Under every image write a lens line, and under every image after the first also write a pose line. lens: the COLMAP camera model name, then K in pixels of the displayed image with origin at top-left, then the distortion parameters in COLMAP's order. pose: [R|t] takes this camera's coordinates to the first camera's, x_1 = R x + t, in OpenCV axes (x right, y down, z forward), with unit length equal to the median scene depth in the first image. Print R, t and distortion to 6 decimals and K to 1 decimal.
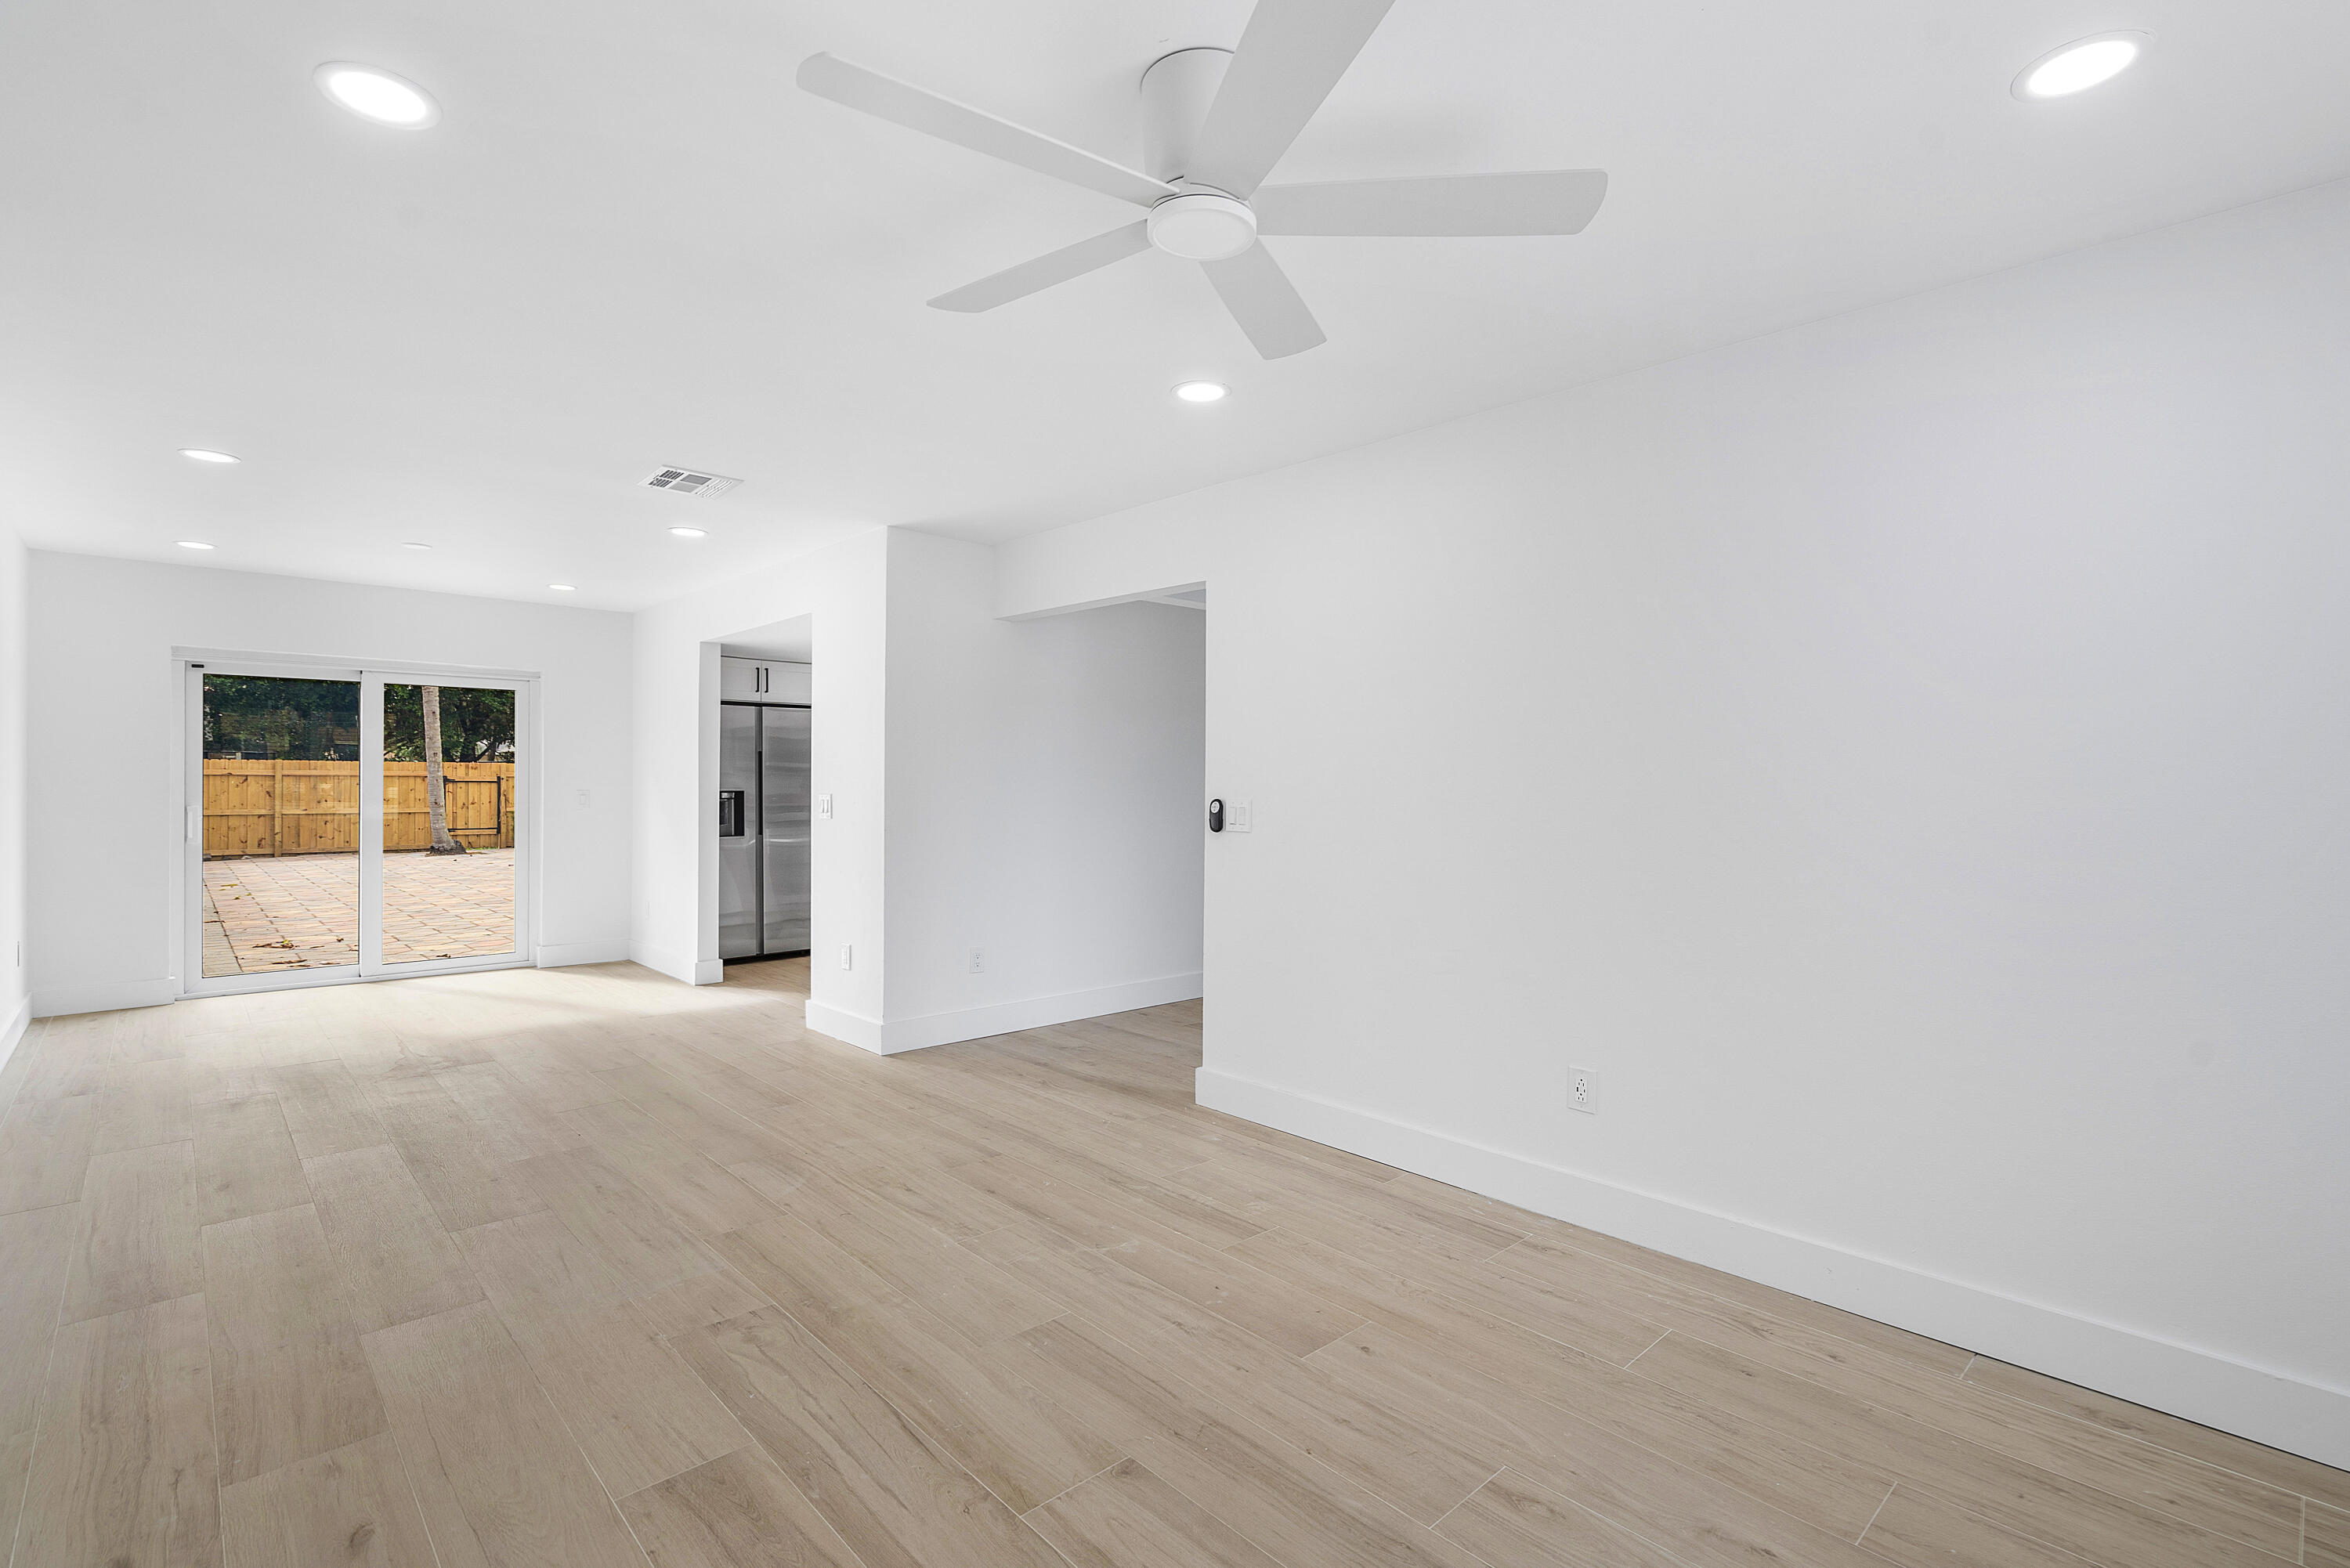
lens RADIAL K [[1066.0, 0, 1185.1], [0, 1066.0, 804.0], [0, 0, 1]] dist [0.002720, -0.000101]
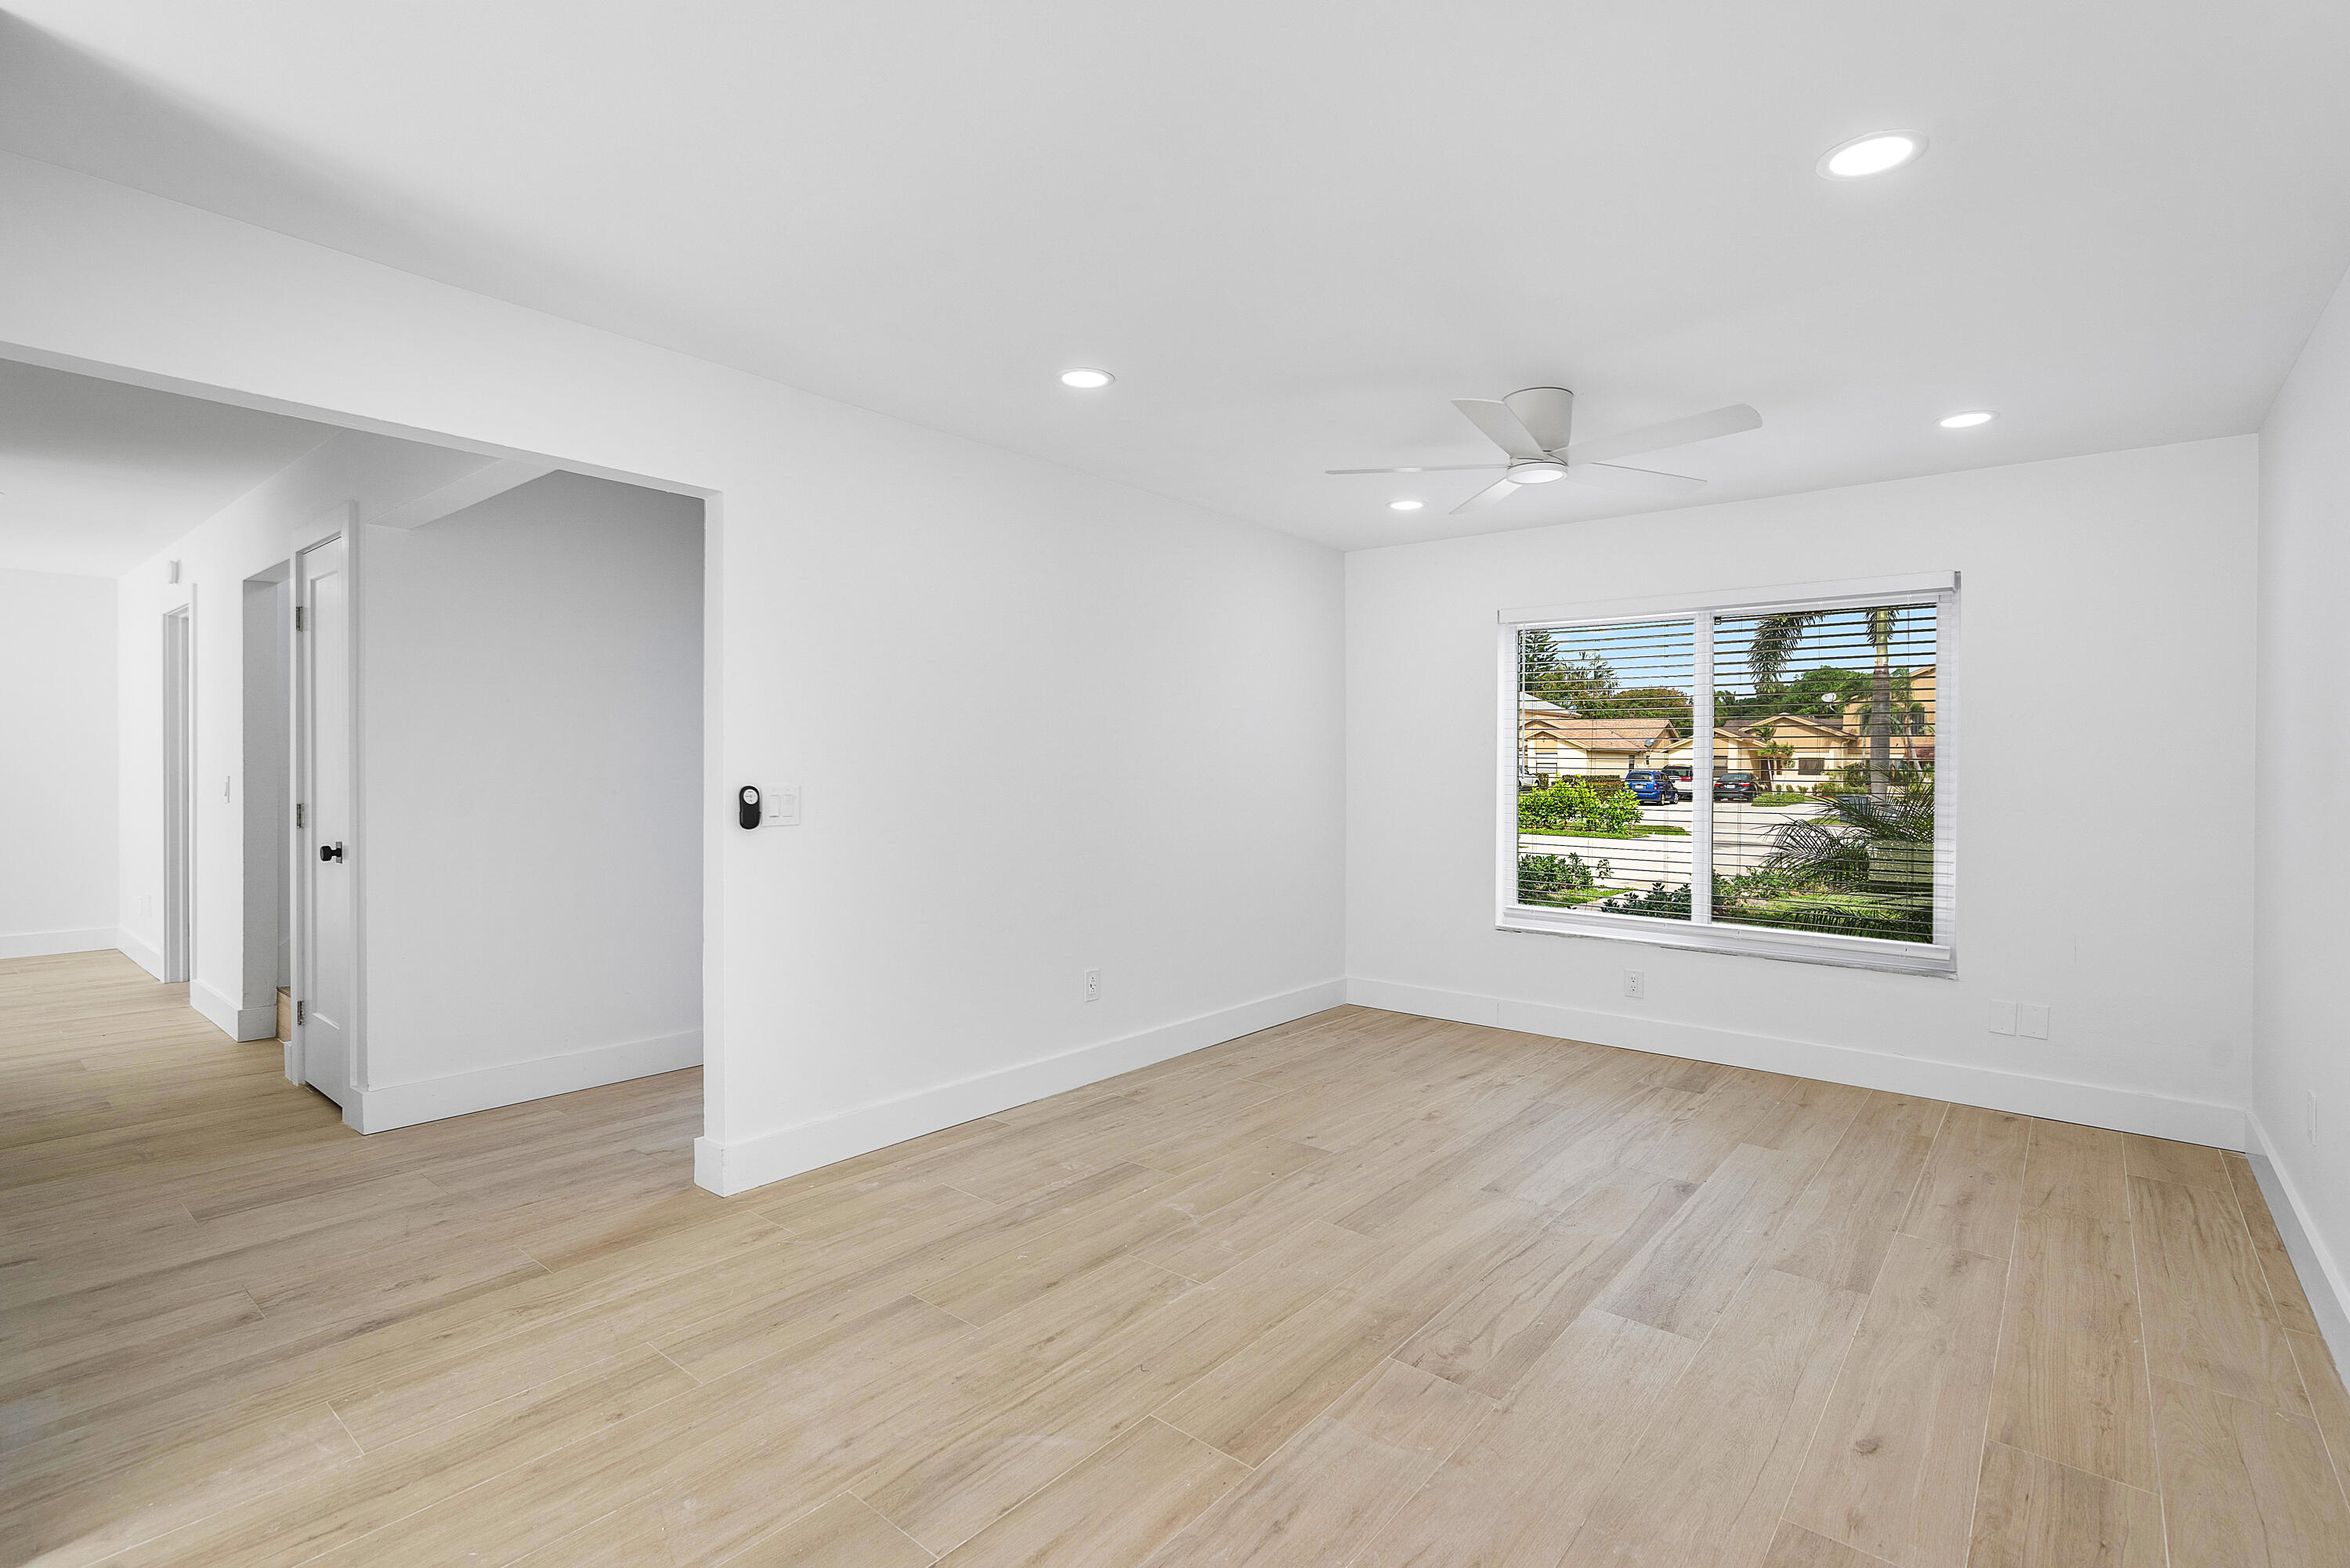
lens RADIAL K [[1078.9, 0, 1147.3], [0, 1078.9, 785.8], [0, 0, 1]] dist [0.001101, 0.000110]
pose [[-0.096500, -0.025045, 0.995018, -0.999172], [0.008442, 0.999627, 0.025979, -0.028986], [-0.995297, 0.010907, -0.096253, 1.022409]]
